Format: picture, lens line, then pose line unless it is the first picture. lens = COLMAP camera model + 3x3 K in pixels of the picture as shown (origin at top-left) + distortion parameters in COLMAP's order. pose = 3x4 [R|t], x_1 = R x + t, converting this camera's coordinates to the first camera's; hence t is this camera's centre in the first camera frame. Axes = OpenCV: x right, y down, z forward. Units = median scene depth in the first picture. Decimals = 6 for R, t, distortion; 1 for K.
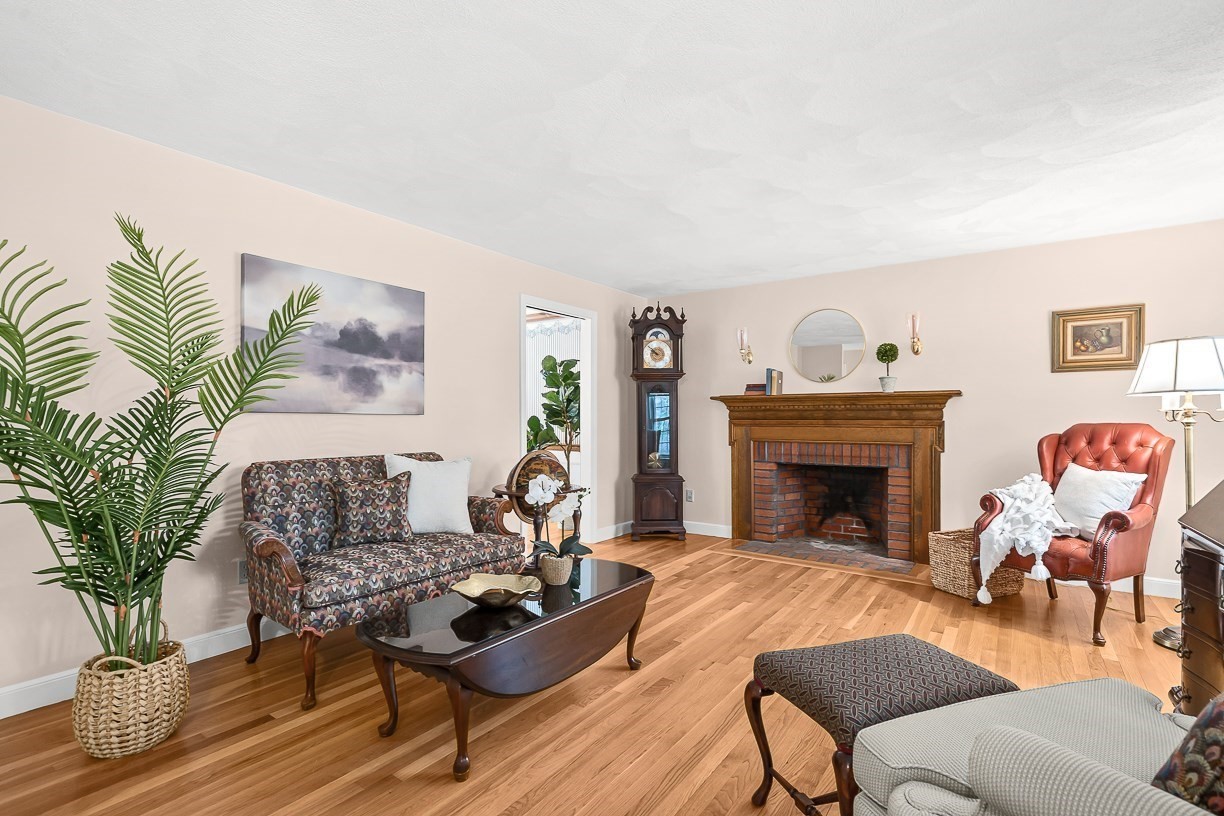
lens RADIAL K [[558.3, 0, 610.0], [0, 558.3, 410.8], [0, 0, 1]] dist [0.003239, 0.000437]
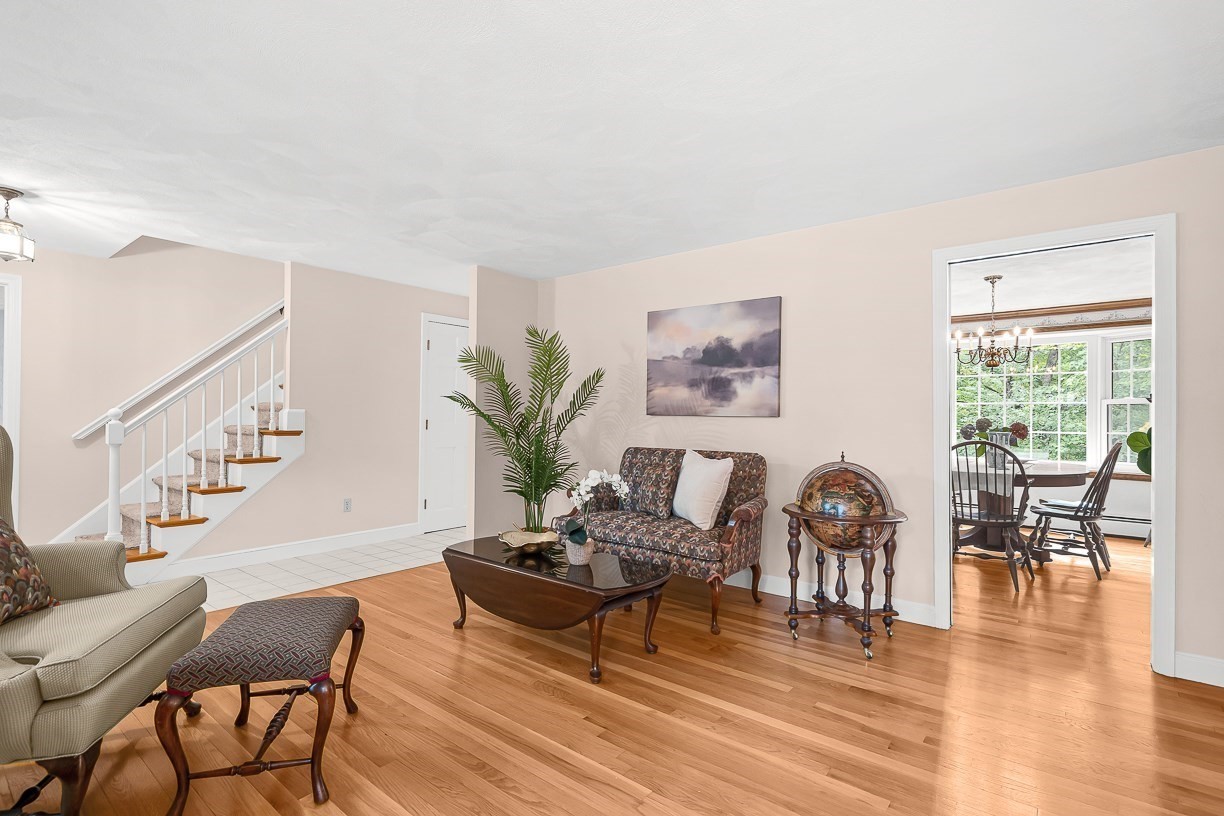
lens RADIAL K [[558.3, 0, 610.3], [0, 558.3, 410.9], [0, 0, 1]] dist [0.003239, 0.000437]
pose [[-0.011940, -0.002898, -0.999925, 0.747477], [0.007347, 0.999969, -0.002986, -0.003437], [0.999902, -0.007382, -0.011918, 0.767440]]
